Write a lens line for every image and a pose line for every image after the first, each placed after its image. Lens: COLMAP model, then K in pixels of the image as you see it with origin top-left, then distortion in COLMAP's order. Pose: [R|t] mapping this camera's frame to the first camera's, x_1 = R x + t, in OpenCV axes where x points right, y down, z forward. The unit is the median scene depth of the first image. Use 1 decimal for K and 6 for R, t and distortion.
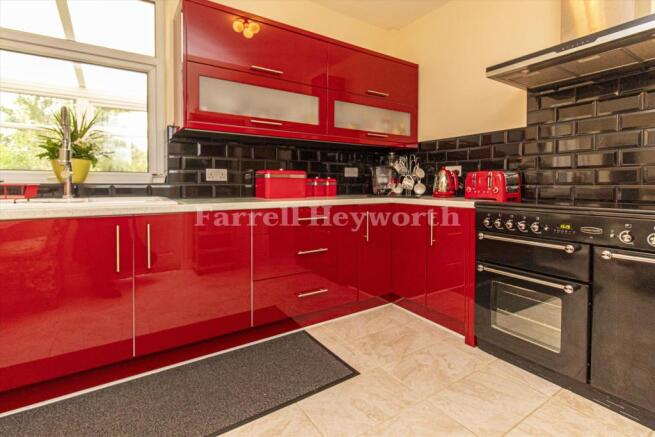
lens RADIAL K [[314.8, 0, 327.4], [0, 314.8, 191.7], [0, 0, 1]] dist [-0.003861, -0.000029]
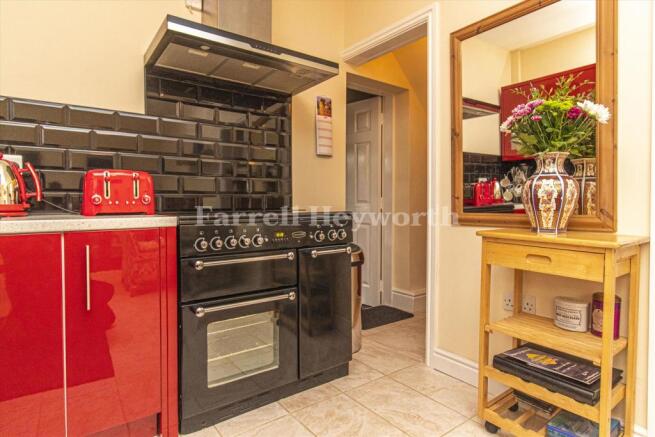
lens RADIAL K [[362.4, 0, 335.4], [0, 362.4, 208.2], [0, 0, 1]] dist [-0.004898, -0.000531]
pose [[-0.068791, -0.024052, 0.997341, -0.247841], [0.022051, 0.999428, 0.025623, 0.003093], [-0.997387, 0.023755, -0.068221, 0.600145]]
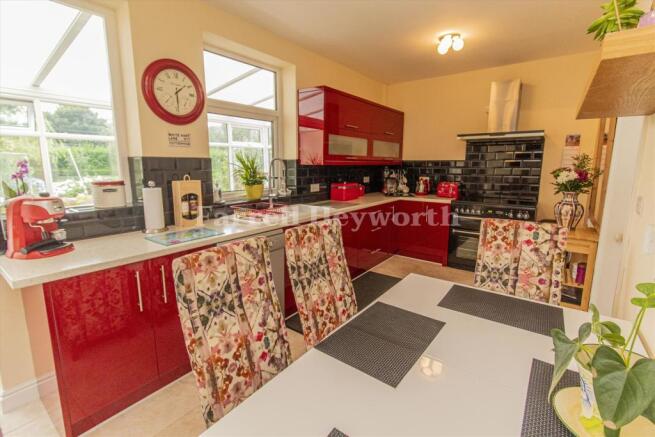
lens RADIAL K [[314.8, 0, 326.8], [0, 314.8, 214.8], [0, 0, 1]] dist [-0.003861, -0.000029]
pose [[0.931507, -0.055206, 0.359510, -0.892500], [0.003755, 0.989821, 0.142265, -0.146146], [-0.363705, -0.131171, 0.922233, -0.547122]]
